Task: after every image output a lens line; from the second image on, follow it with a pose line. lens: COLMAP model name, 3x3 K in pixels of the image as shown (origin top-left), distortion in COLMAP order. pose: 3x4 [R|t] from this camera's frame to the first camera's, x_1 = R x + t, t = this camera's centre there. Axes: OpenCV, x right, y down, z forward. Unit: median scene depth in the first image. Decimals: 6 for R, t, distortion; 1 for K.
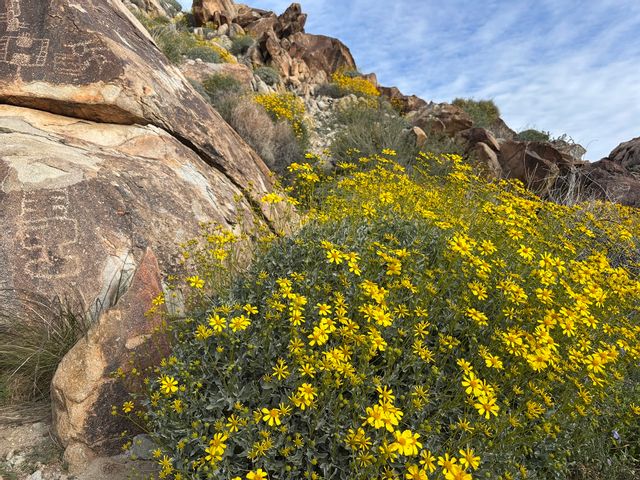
lens RADIAL K [[483.3, 0, 321.4], [0, 483.3, 240.6], [0, 0, 1]] dist [-0.000317, -0.018826]
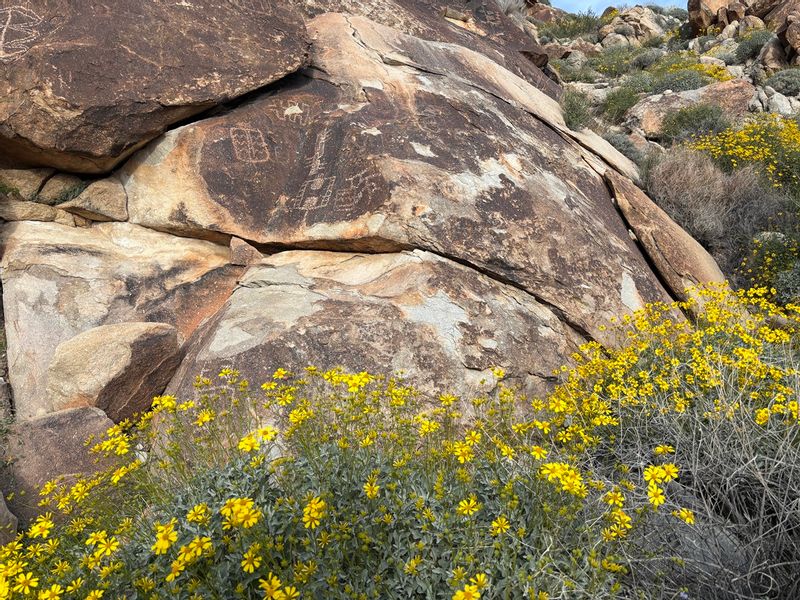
lens RADIAL K [[604.2, 0, 401.0], [0, 604.2, 300.5], [0, 0, 1]] dist [-0.000317, -0.018826]
pose [[0.705814, -0.035460, -0.707509, 0.397154], [0.017899, 0.999320, -0.032230, -0.108804], [0.708171, 0.010084, 0.705969, 0.193451]]
